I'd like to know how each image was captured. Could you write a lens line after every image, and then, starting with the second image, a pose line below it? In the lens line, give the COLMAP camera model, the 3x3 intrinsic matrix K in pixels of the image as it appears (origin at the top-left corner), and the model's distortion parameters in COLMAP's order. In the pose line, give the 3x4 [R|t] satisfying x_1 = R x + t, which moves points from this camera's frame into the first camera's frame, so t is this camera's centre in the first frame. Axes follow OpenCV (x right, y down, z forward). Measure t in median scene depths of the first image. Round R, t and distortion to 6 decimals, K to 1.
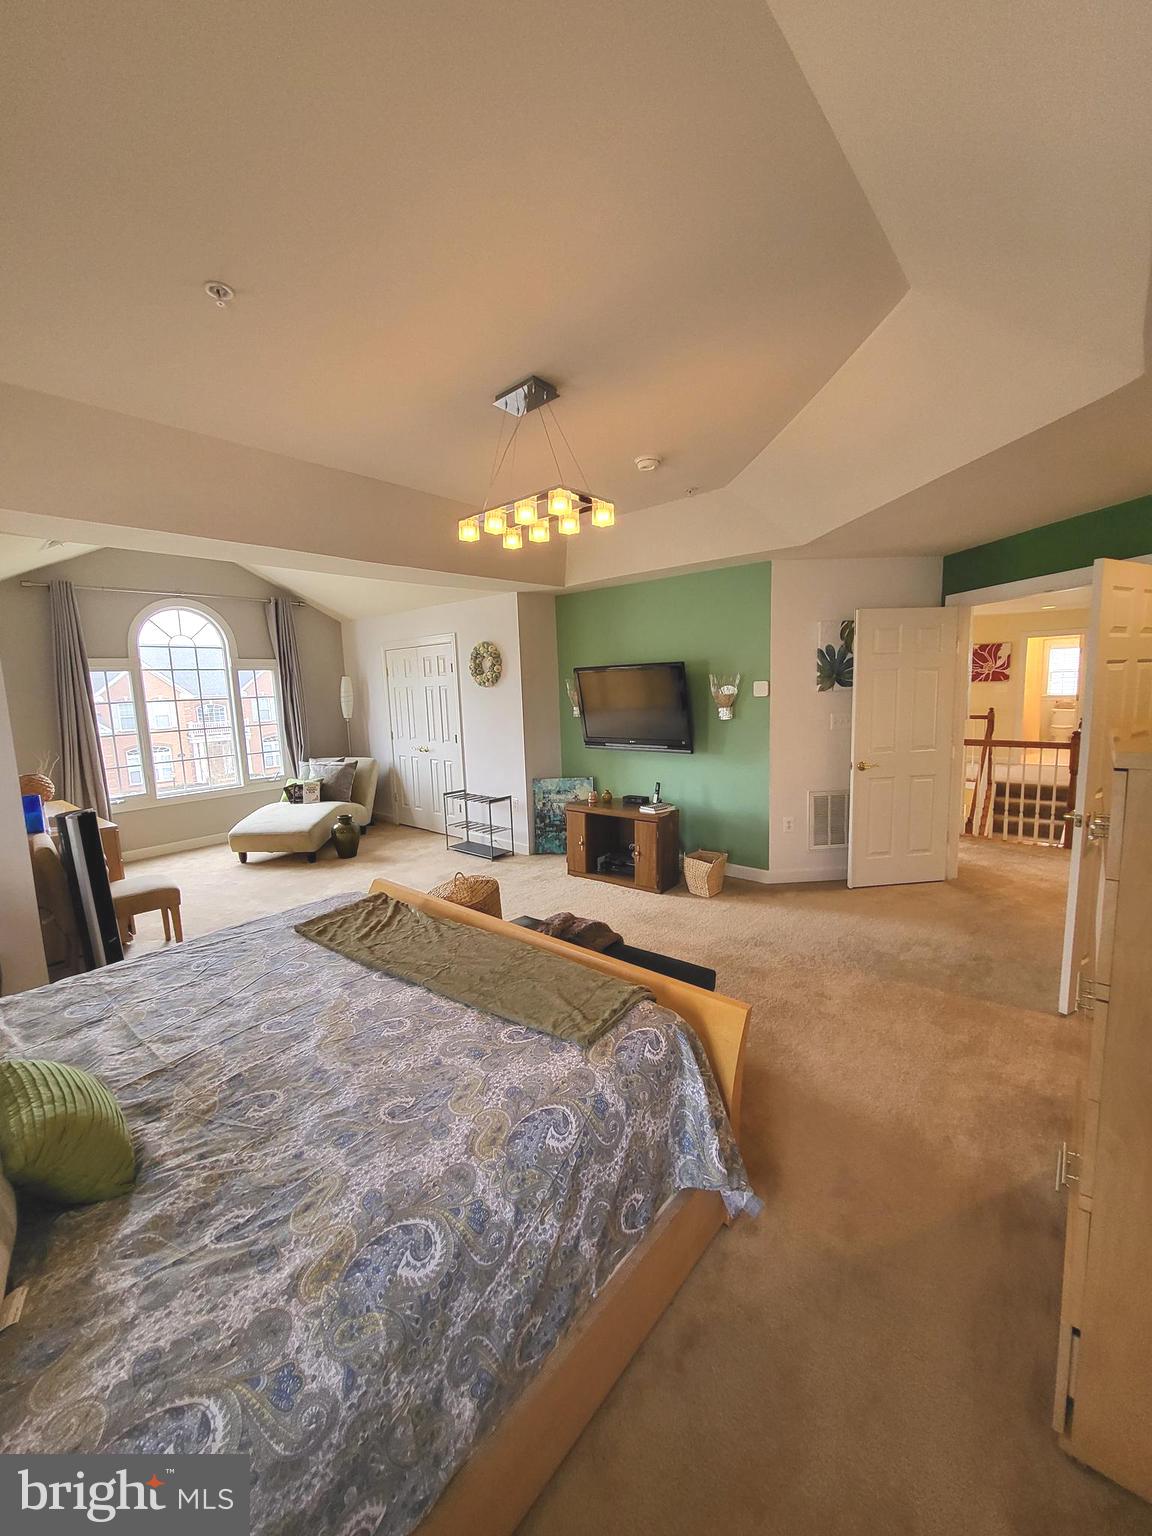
lens RADIAL K [[622.6, 0, 576.0], [0, 622.6, 768.0], [0, 0, 1]] dist [-0.000369, -0.000101]
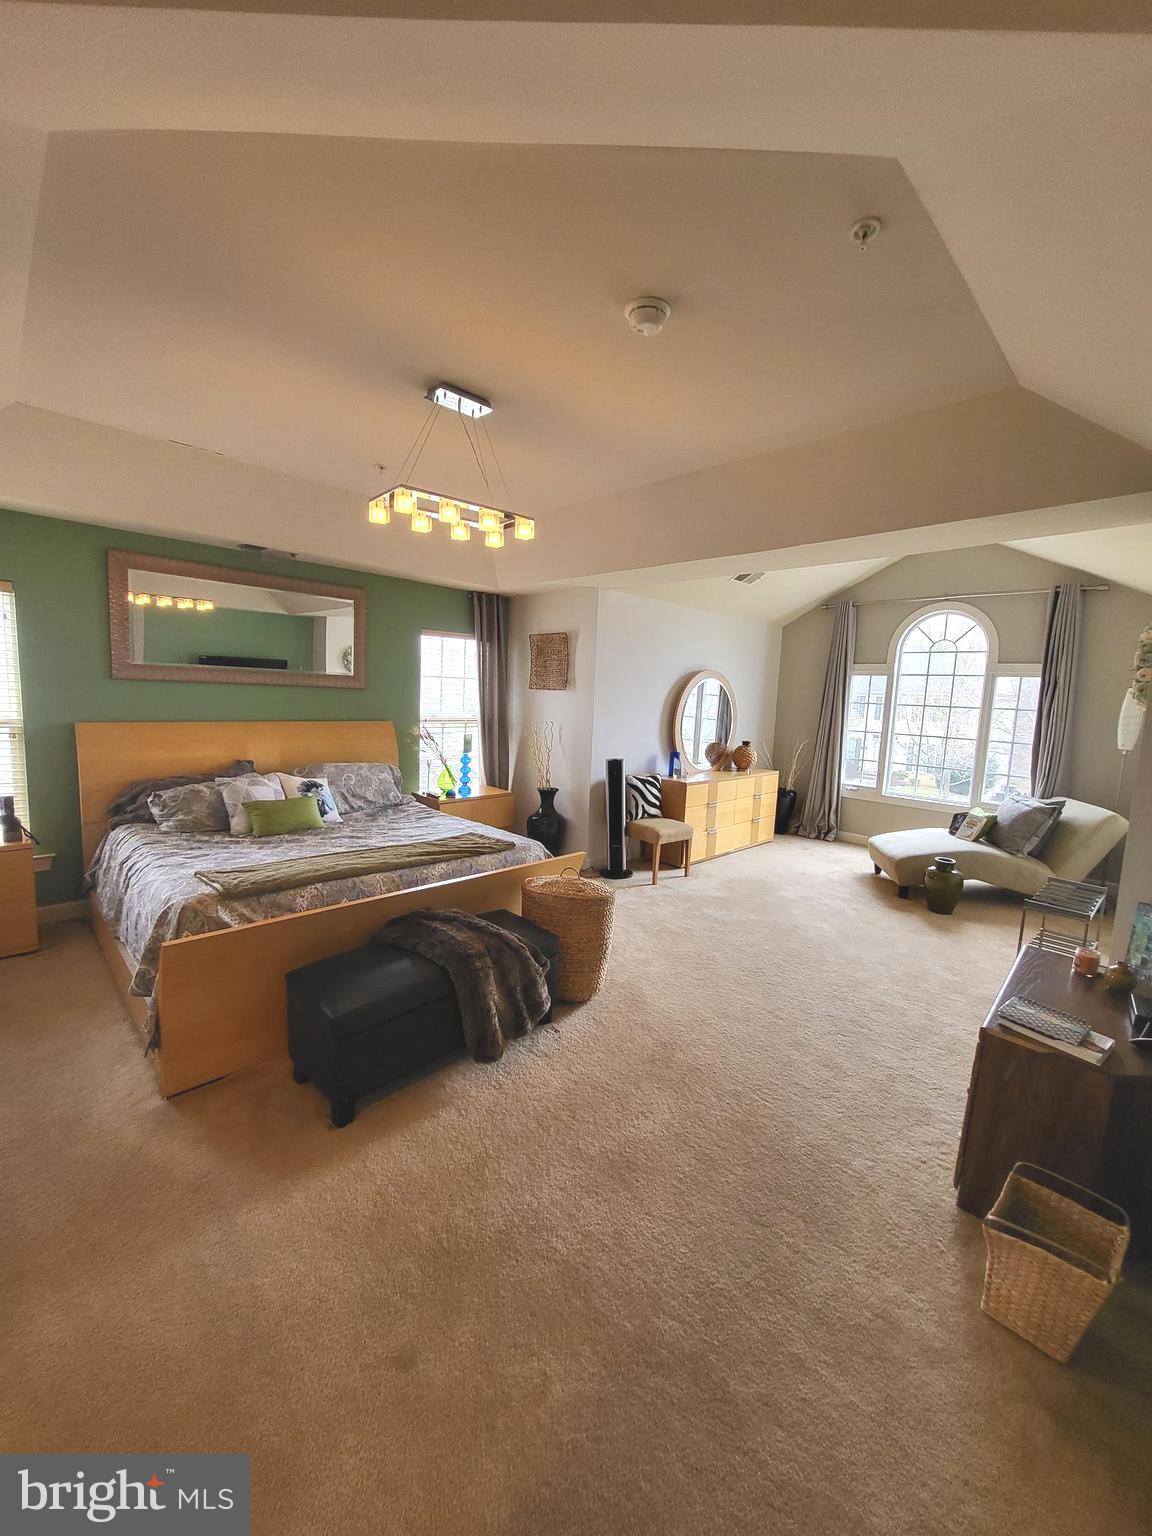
lens RADIAL K [[611.4, 0, 579.4], [0, 611.4, 760.4], [0, 0, 1]] dist [-0.001056, -0.000331]
pose [[-0.085777, 0.142440, -0.986080, 0.386743], [-0.176293, 0.971940, 0.155733, -0.078946], [0.980593, 0.187197, -0.058259, 0.536689]]
